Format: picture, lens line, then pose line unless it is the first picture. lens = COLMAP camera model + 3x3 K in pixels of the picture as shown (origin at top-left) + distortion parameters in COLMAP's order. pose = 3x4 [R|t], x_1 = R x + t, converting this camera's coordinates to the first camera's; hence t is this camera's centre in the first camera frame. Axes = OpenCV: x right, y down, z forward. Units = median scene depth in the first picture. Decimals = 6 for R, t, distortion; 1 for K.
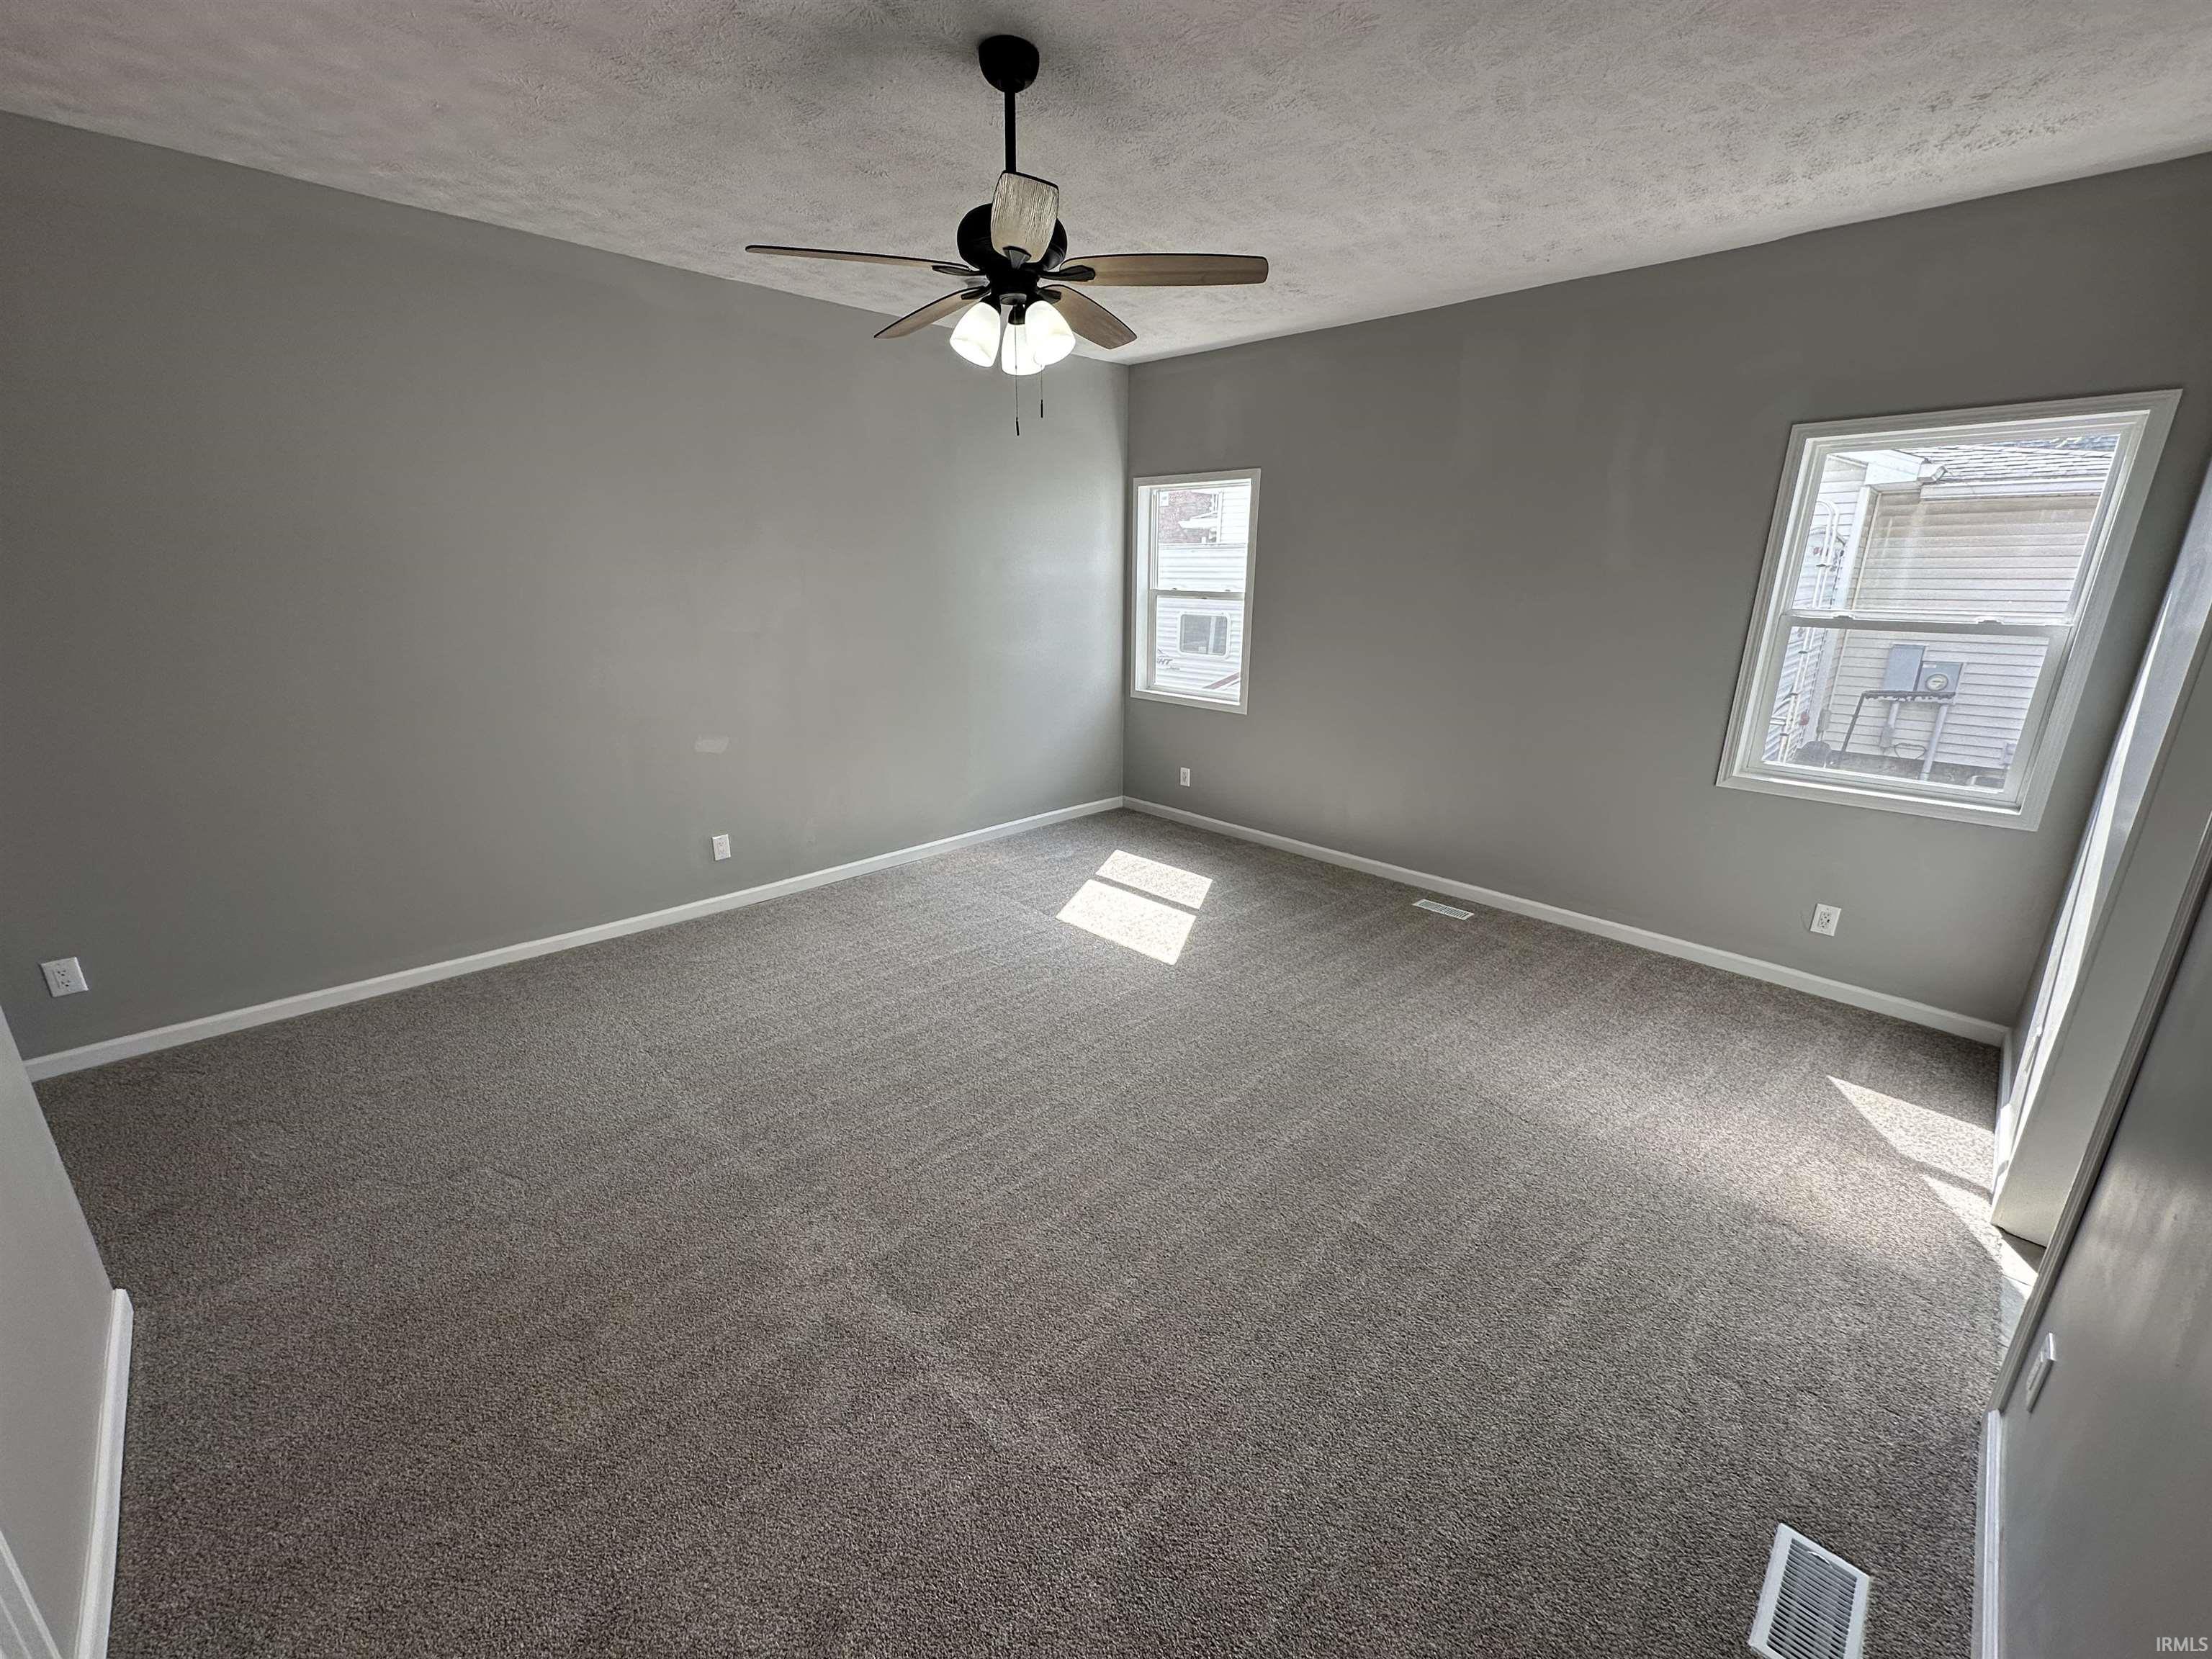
lens RADIAL K [[875.1, 0, 1106.0], [0, 875.1, 829.5], [0, 0, 1]] dist [-0.000252, 0.000030]
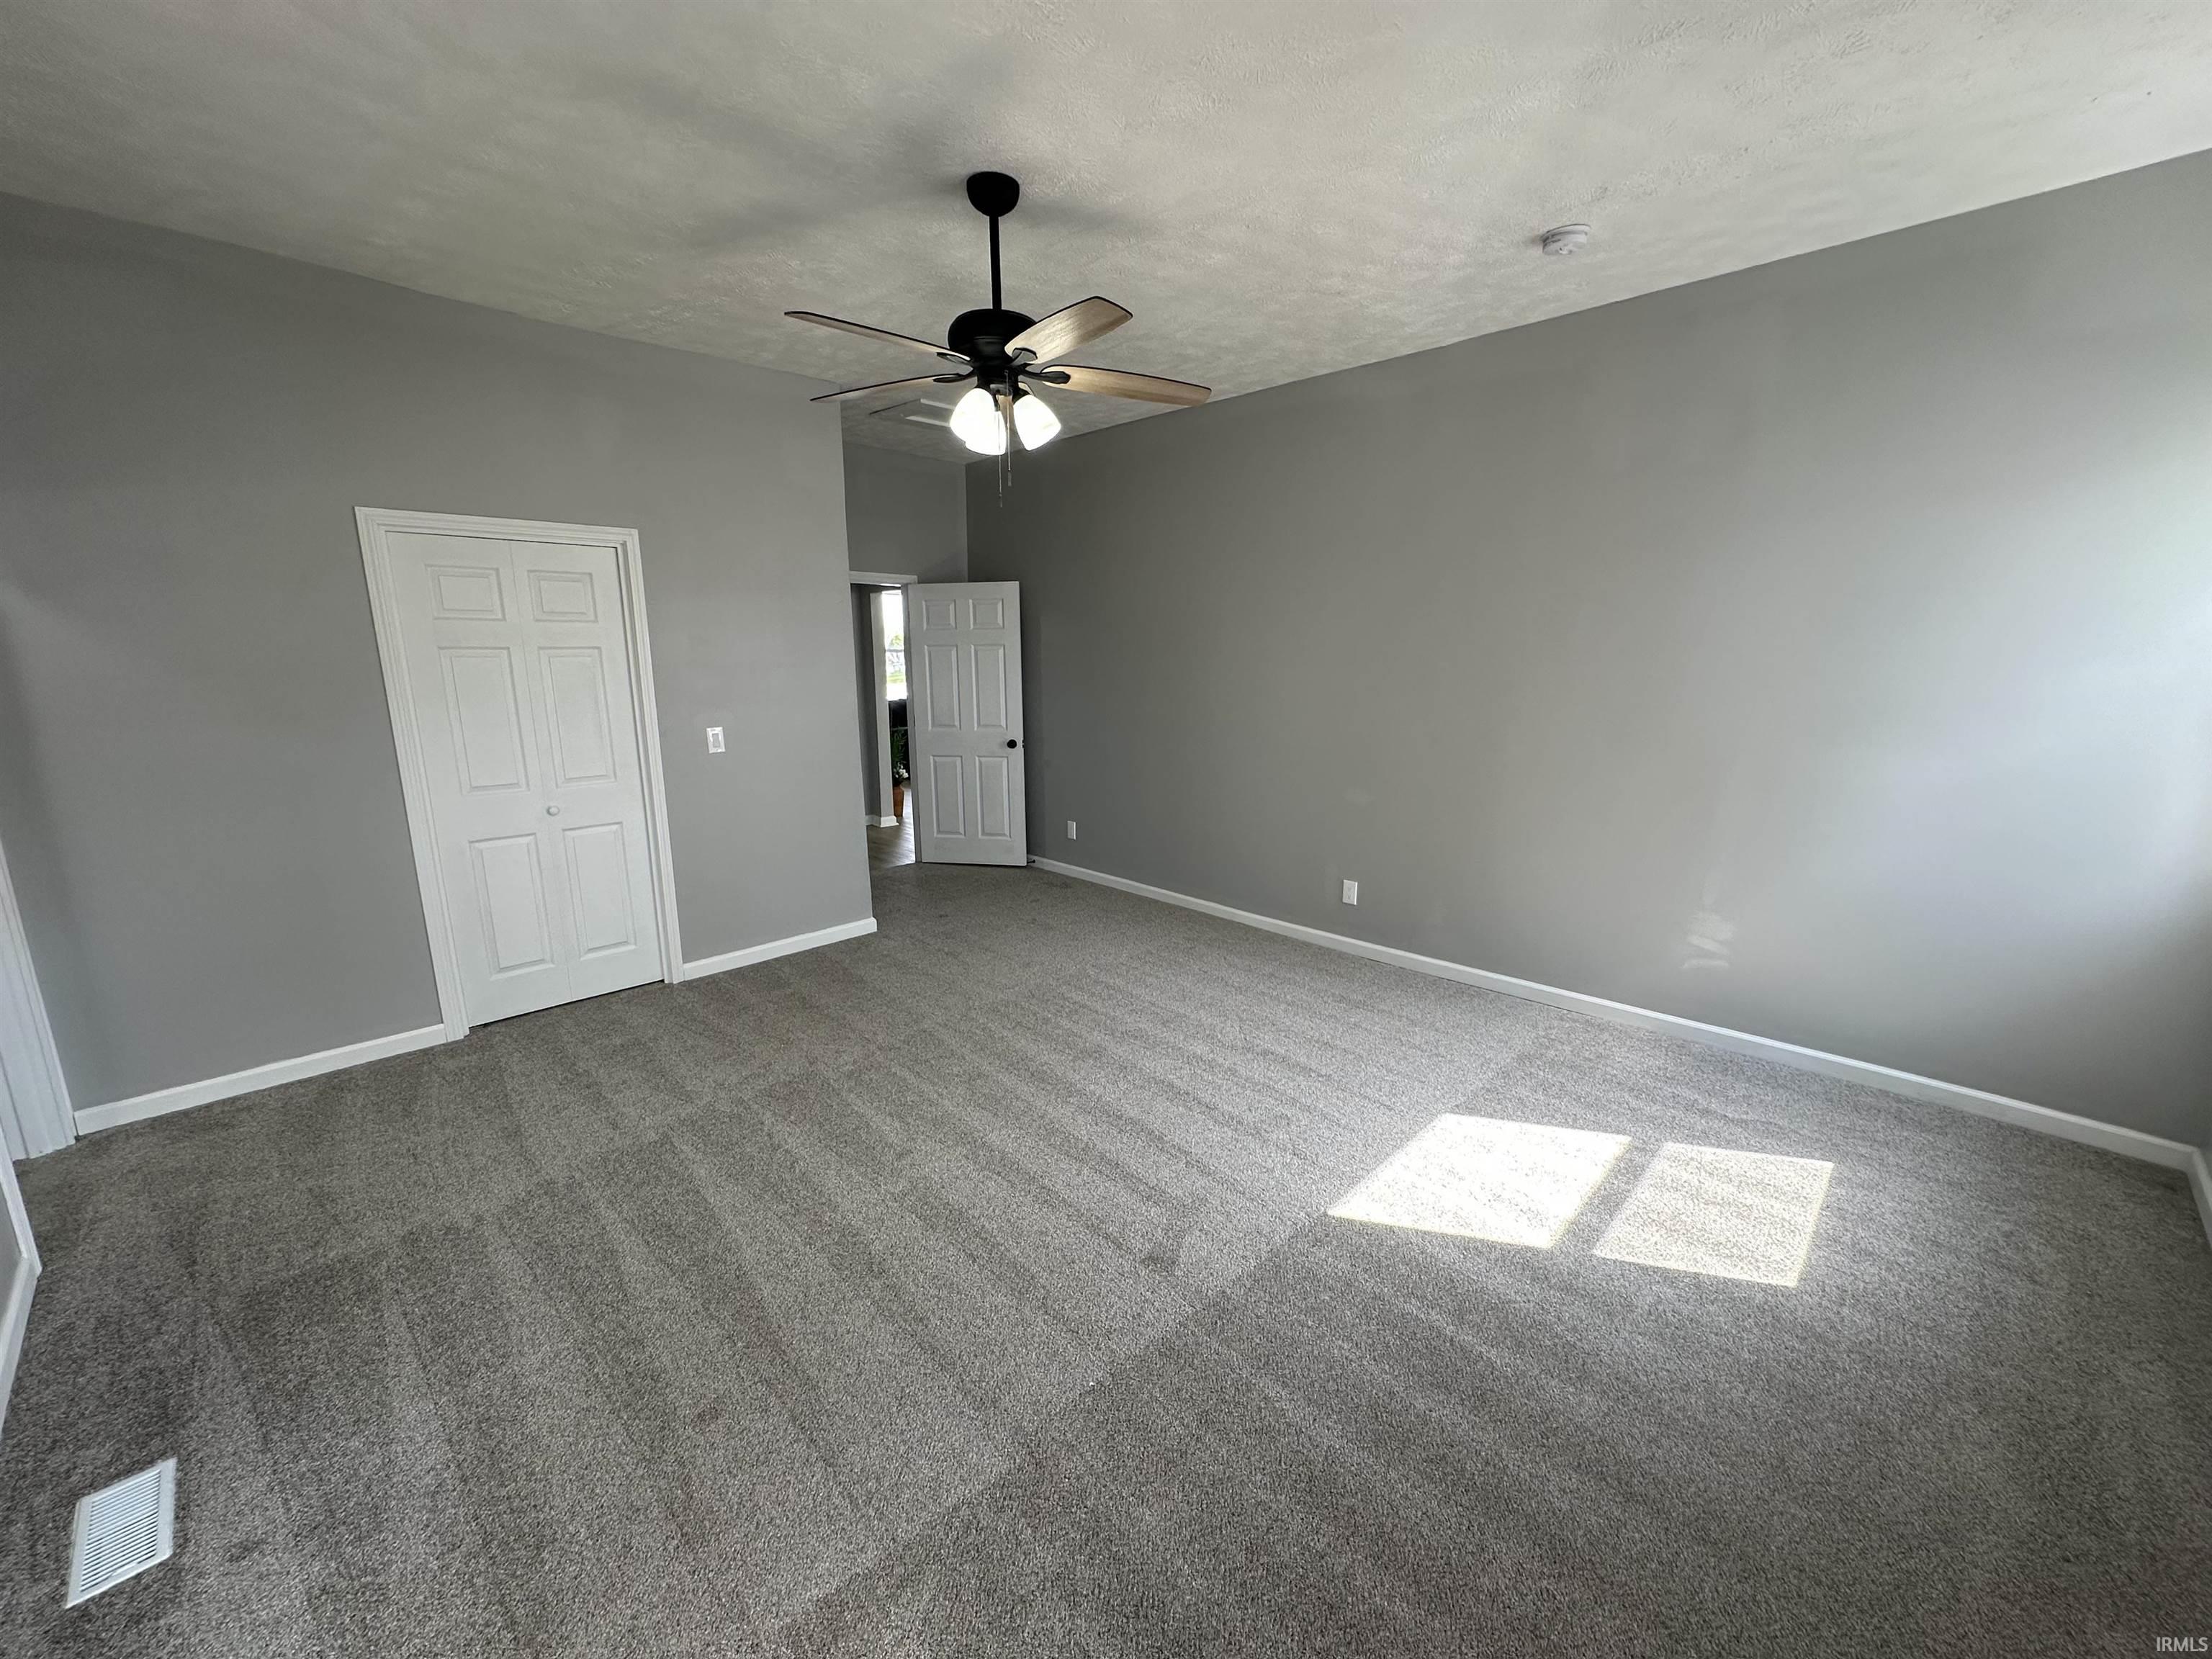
lens RADIAL K [[875.1, 0, 1106.0], [0, 875.1, 829.5], [0, 0, 1]] dist [-0.000252, 0.000030]
pose [[-0.002426, 0.188423, -0.982085, 0.537546], [-0.286392, 0.940819, 0.181214, -0.144995], [0.958109, 0.281701, 0.051680, 0.617079]]
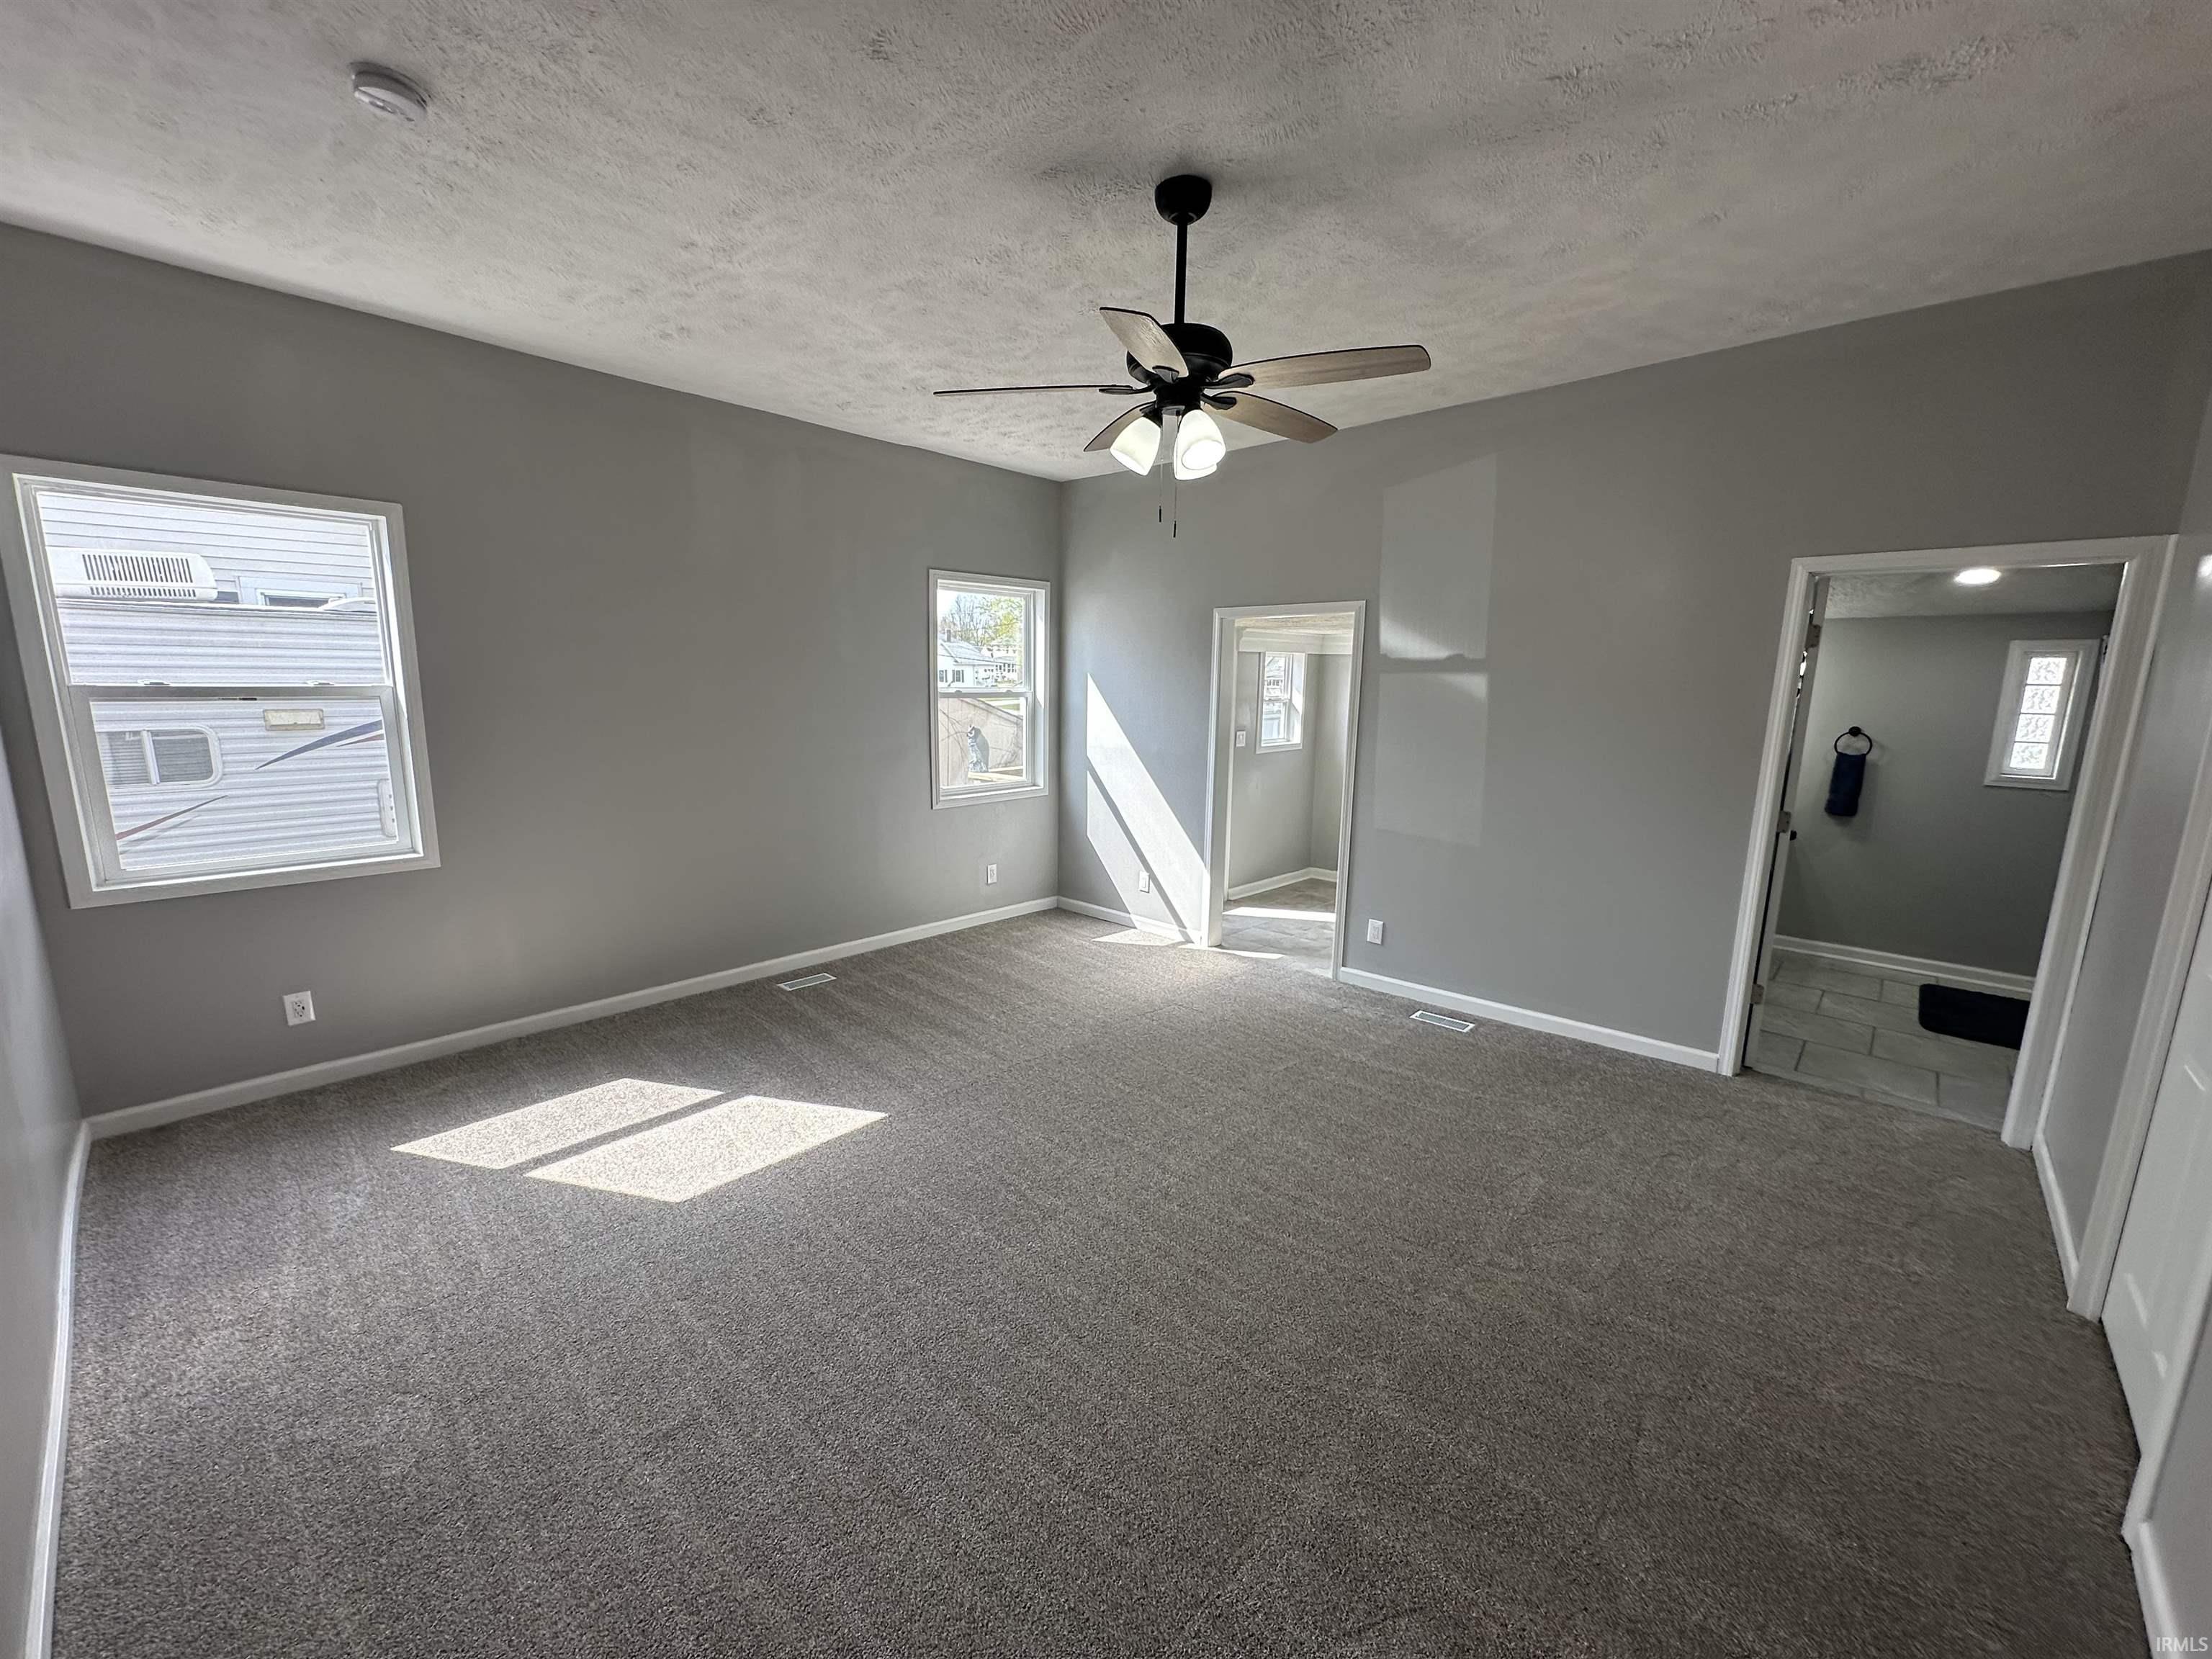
lens RADIAL K [[887.8, 0, 1104.0], [0, 887.8, 833.9], [0, 0, 1]] dist [0.000221, 0.000352]
pose [[-0.040653, -0.193815, 0.980195, -0.608944], [0.264720, 0.943861, 0.197609, -0.183774], [-0.963468, 0.267511, 0.012936, 0.591572]]
